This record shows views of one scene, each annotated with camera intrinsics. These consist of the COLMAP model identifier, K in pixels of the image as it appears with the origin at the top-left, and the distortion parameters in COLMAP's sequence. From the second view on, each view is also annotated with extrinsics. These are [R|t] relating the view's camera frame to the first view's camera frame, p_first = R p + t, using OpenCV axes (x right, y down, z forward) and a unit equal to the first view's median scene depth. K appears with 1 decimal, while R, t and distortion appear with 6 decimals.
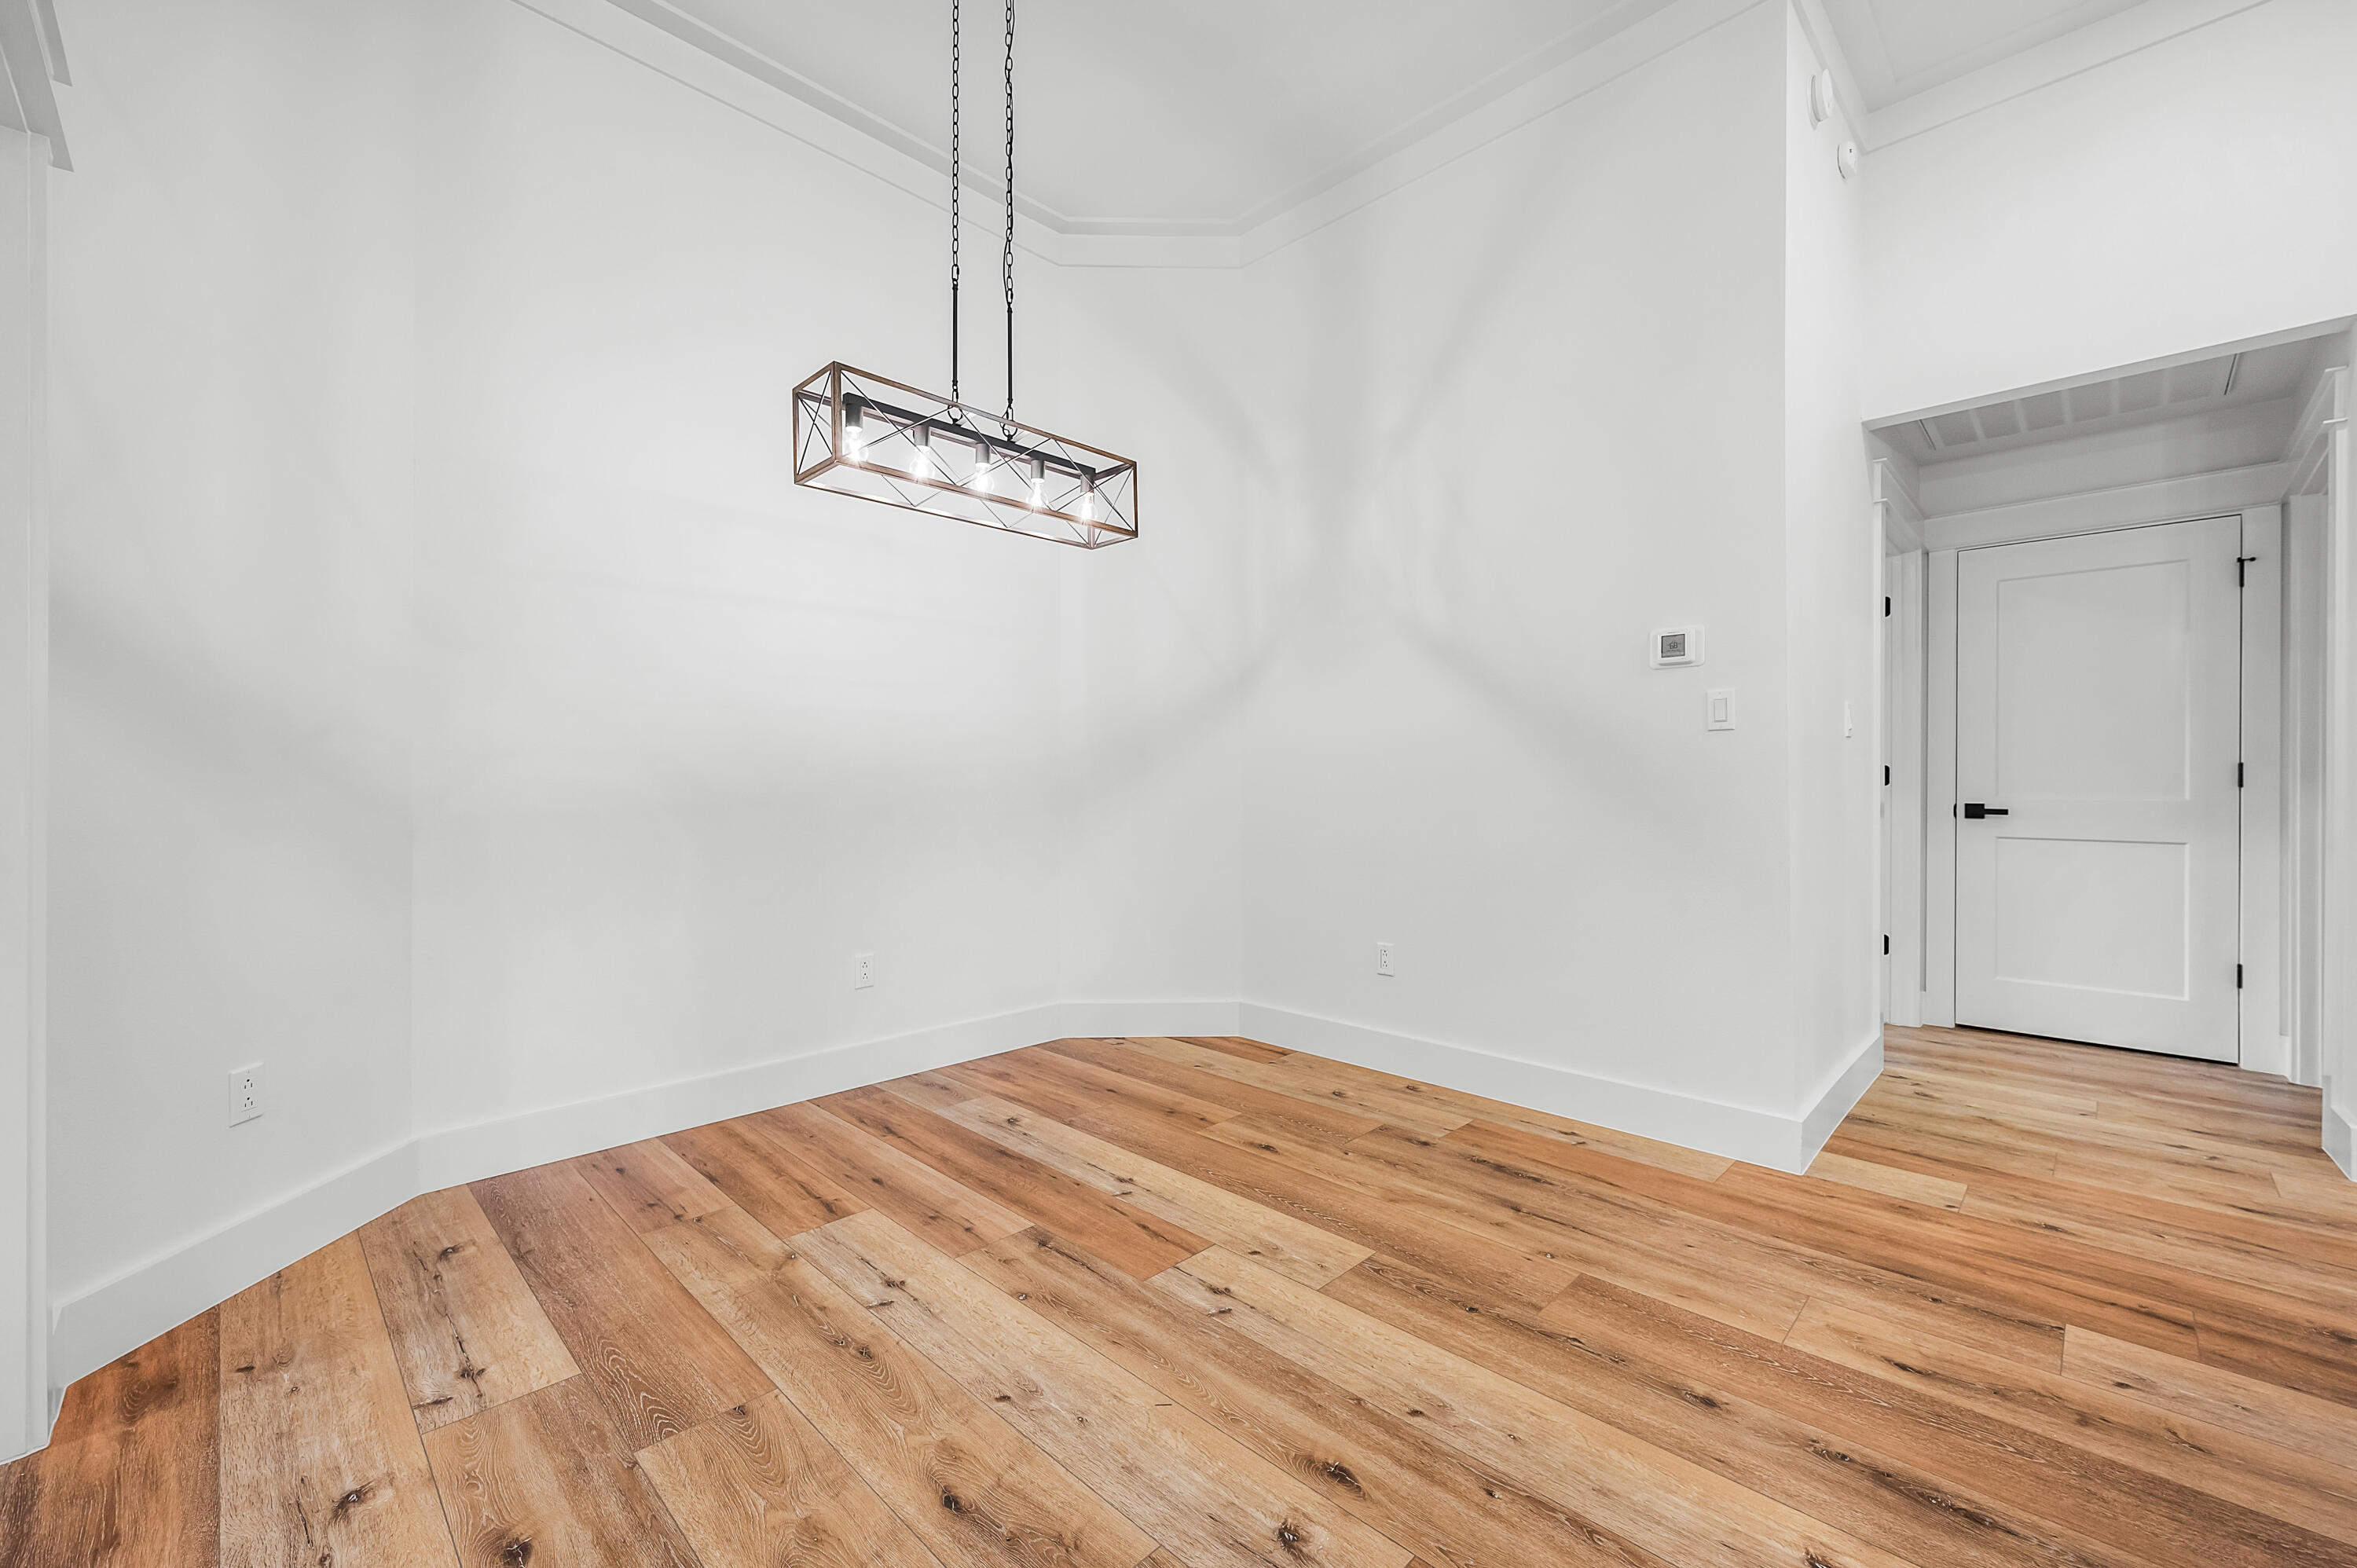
lens RADIAL K [[945.8, 0, 1223.8], [0, 945.8, 787.8], [0, 0, 1]] dist [0.000342, 0.000197]
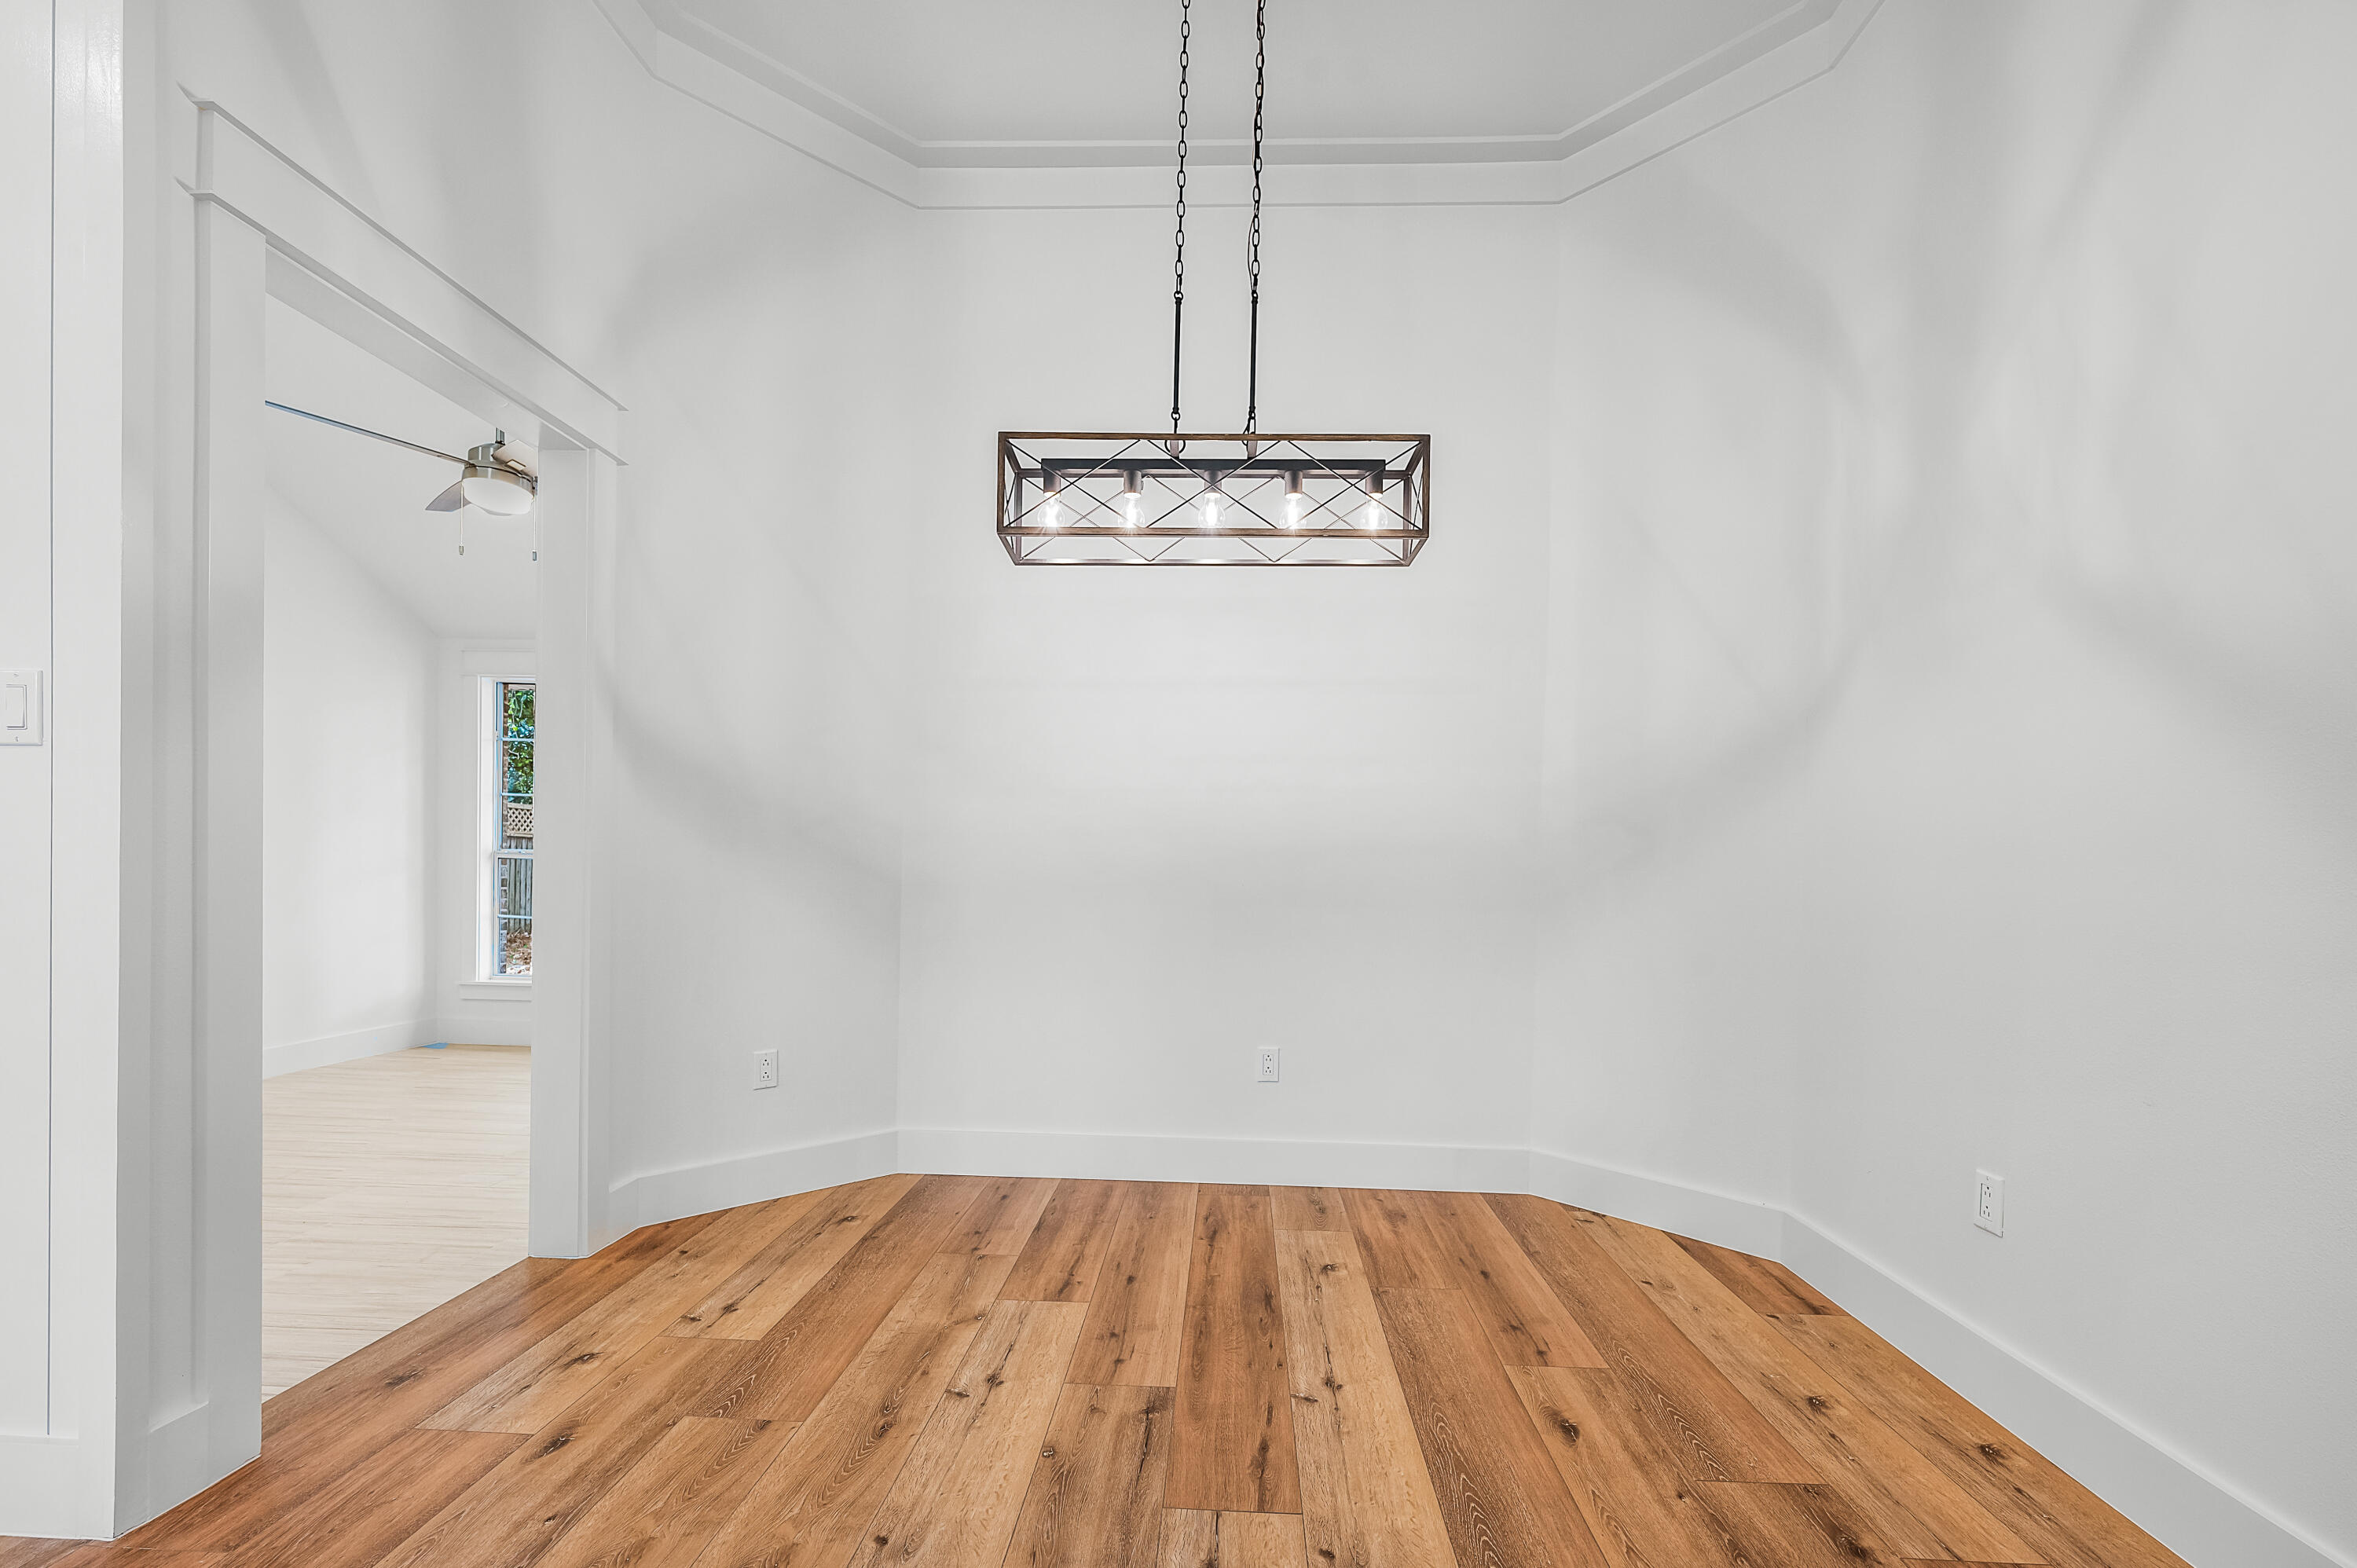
lens RADIAL K [[1047.0, 0, 1194.4], [0, 1047.0, 809.9], [0, 0, 1]] dist [0.000736, 0.000792]
pose [[0.660159, -0.014721, -0.750982, 0.420052], [-0.028145, 0.998621, -0.044317, -0.001449], [0.750599, 0.050393, 0.658834, 0.318539]]
